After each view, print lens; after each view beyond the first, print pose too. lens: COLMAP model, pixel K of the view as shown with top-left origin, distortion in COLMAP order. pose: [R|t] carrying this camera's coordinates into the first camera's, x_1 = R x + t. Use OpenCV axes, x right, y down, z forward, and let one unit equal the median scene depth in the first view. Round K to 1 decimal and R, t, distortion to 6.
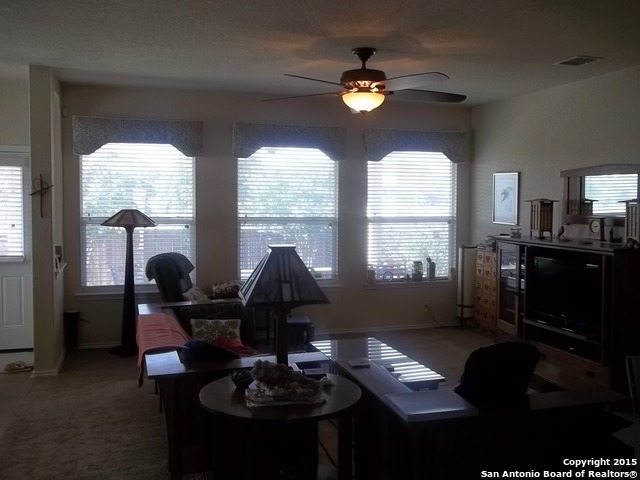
lens RADIAL K [[660.4, 0, 320.0], [0, 660.4, 240.0], [0, 0, 1]] dist [0.003184, 0.008905]
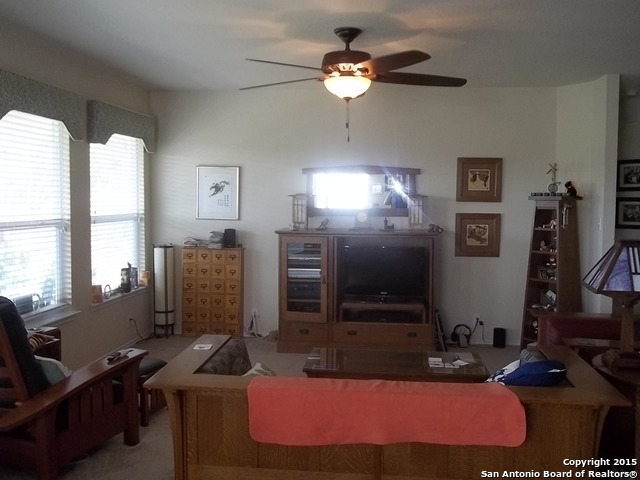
lens RADIAL K [[660.4, 0, 320.0], [0, 660.4, 240.0], [0, 0, 1]] dist [0.003184, 0.008905]
pose [[0.364416, -0.063667, 0.929057, -0.556466], [0.053380, 0.997448, 0.047416, -0.030650], [-0.929705, 0.032314, 0.366885, 0.487375]]
